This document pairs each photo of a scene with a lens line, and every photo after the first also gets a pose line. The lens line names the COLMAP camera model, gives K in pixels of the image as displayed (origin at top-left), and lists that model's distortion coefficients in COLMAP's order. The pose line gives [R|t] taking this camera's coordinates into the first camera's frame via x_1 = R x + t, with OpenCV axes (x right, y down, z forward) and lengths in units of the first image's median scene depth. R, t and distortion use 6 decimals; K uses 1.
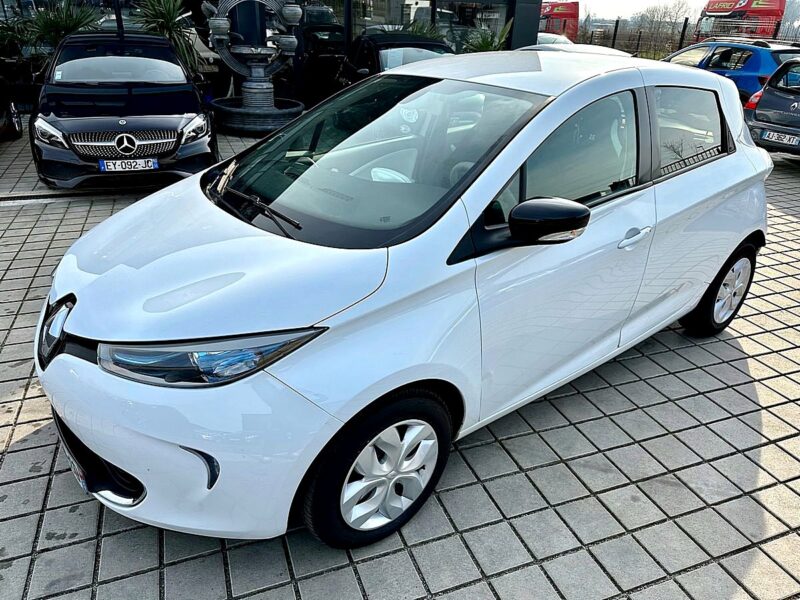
lens RADIAL K [[568.9, 0, 400.0], [0, 568.9, 300.0], [0, 0, 1]] dist [0.018548, -0.001213]
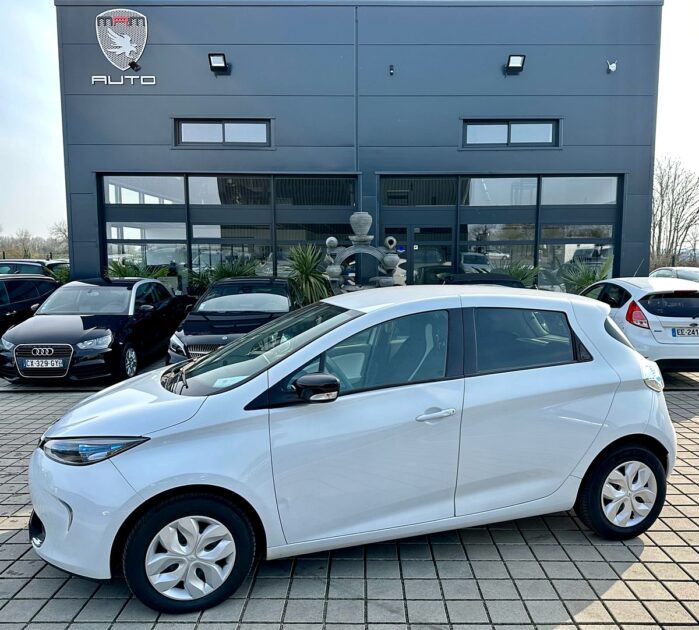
lens RADIAL K [[578.8, 0, 350.7], [0, 578.8, 331.5], [0, 0, 1]] dist [-0.004853, -0.002493]
pose [[0.935334, 0.014444, -0.353471, 0.690746], [-0.131884, 0.941375, -0.310515, 0.141267], [0.328264, 0.337053, 0.882405, -0.254135]]
